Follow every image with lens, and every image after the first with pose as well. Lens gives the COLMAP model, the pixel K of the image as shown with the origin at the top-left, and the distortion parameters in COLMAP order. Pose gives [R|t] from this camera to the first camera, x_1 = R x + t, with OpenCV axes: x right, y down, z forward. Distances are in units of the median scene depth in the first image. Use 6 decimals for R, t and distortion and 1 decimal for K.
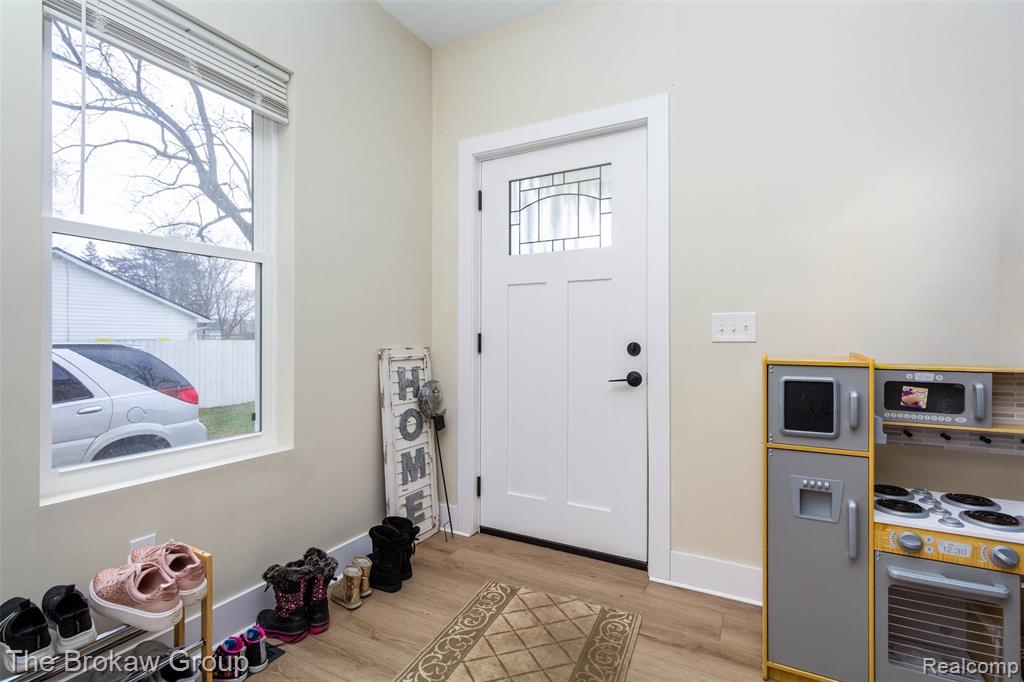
lens RADIAL K [[474.9, 0, 513.0], [0, 474.9, 338.5], [0, 0, 1]] dist [0.001339, 0.000145]
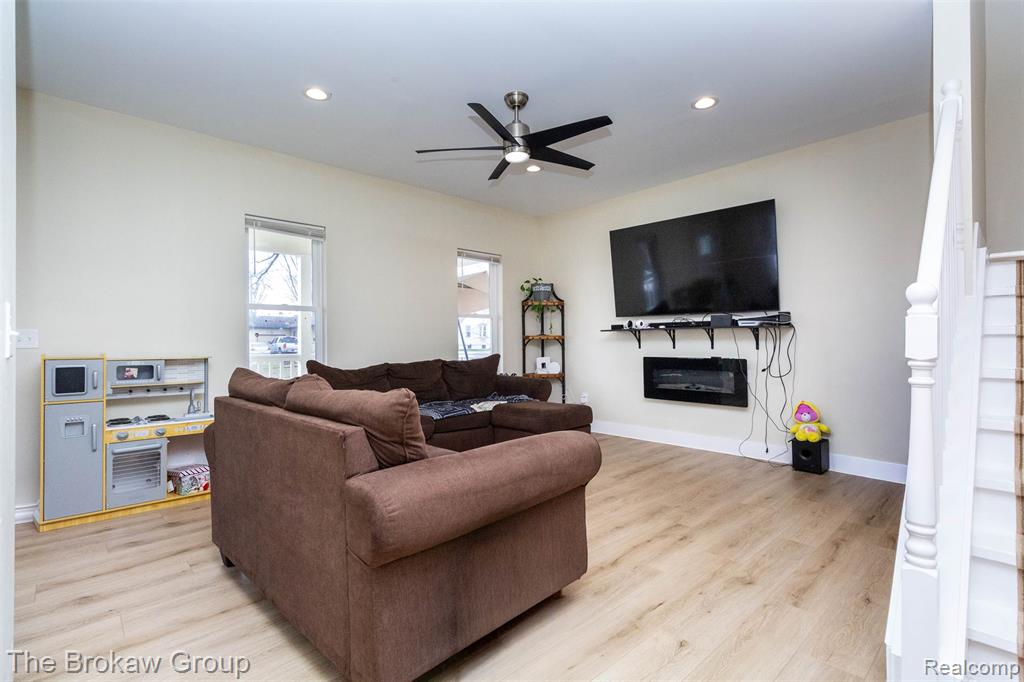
lens RADIAL K [[474.9, 0, 509.2], [0, 474.9, 343.5], [0, 0, 1]] dist [0.001339, 0.000145]
pose [[0.334704, -0.001970, 0.942321, -0.576825], [0.006248, 0.999980, -0.000128, 0.004196], [-0.942303, 0.005931, 0.334710, -1.271445]]
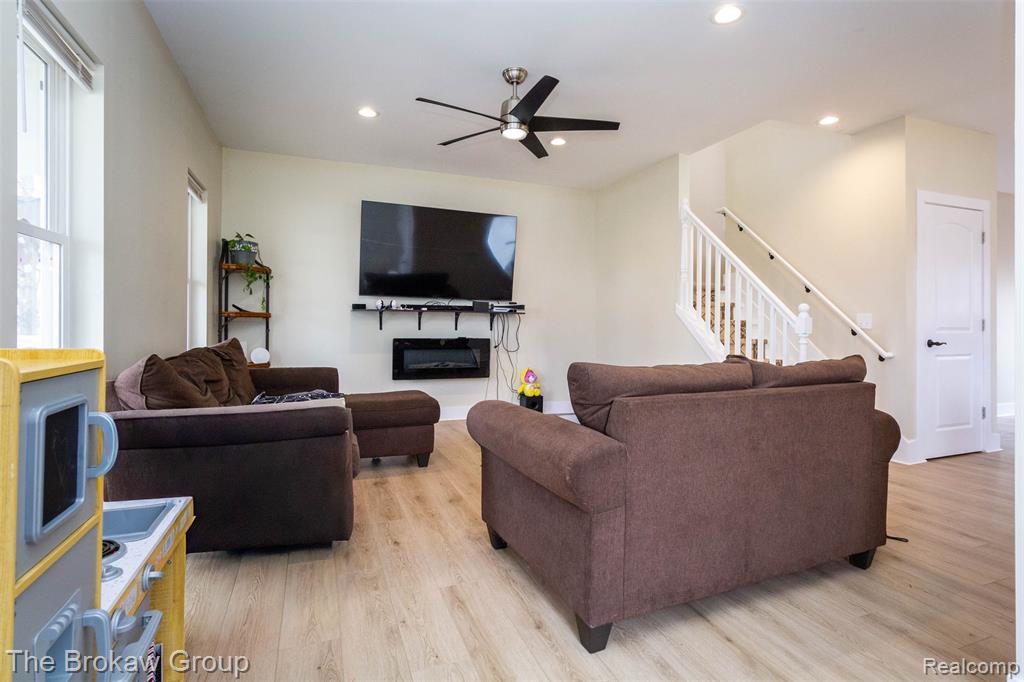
lens RADIAL K [[511.7, 0, 512.7], [0, 511.7, 320.8], [0, 0, 1]] dist [-0.000062, -0.000015]
pose [[-0.753271, -0.006241, 0.657681, -0.059731], [-0.009531, 0.999954, -0.001427, -0.020179], [-0.657641, -0.007344, -0.753295, 1.016004]]
